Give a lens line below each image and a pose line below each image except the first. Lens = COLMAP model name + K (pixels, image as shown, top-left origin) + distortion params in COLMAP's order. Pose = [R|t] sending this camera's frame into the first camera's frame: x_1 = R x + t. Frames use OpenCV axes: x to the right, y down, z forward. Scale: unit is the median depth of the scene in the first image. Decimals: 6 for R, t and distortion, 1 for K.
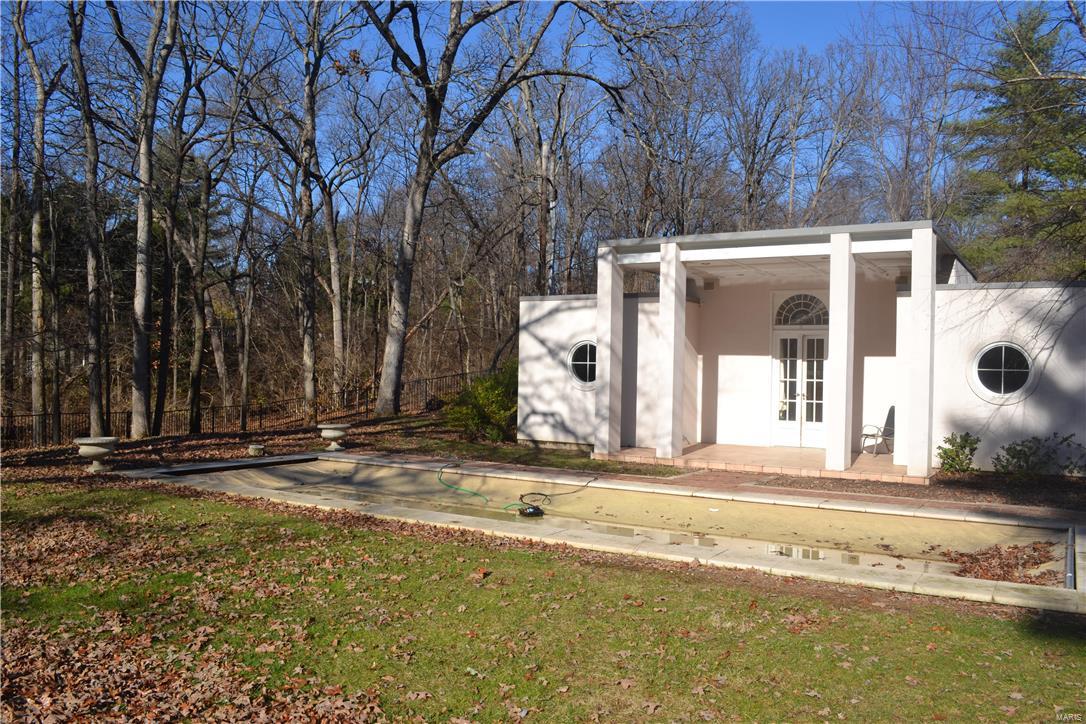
lens RADIAL K [[866.6, 0, 542.1], [0, 866.6, 360.9], [0, 0, 1]] dist [-0.083512, 0.014474]
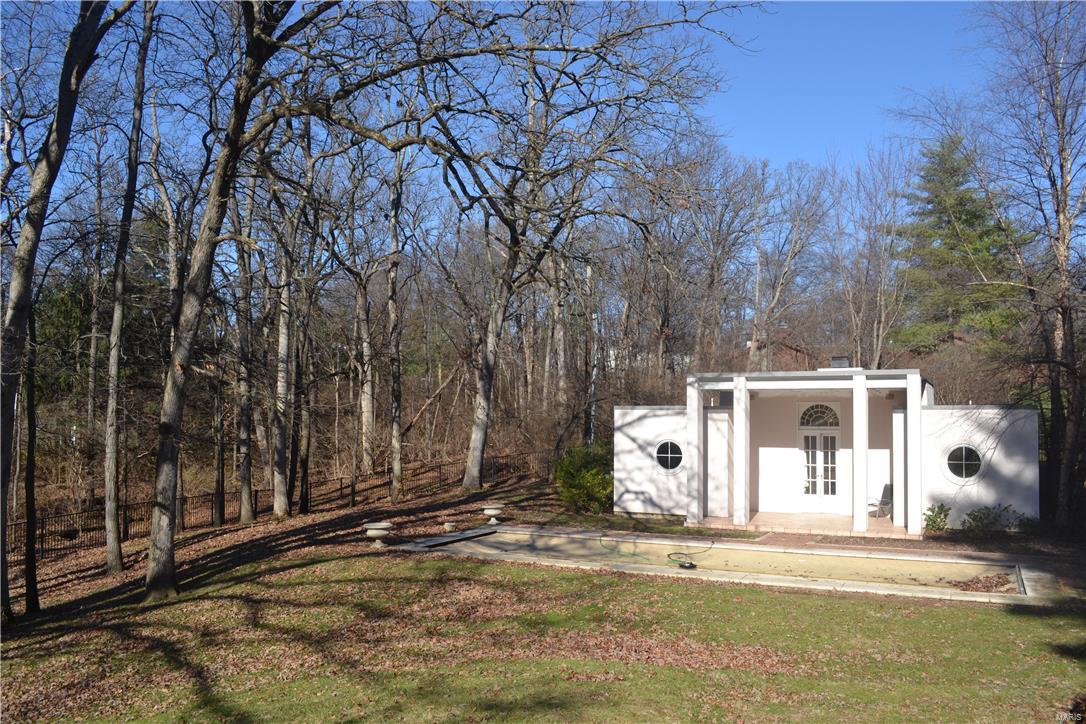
lens RADIAL K [[866.6, 0, 543.7], [0, 866.6, 363.6], [0, 0, 1]] dist [-0.083512, 0.014474]
pose [[0.996093, -0.006158, 0.088097, -0.276429], [0.010810, 0.998566, -0.052432, -0.076234], [-0.087648, 0.053179, 0.994731, -0.374314]]
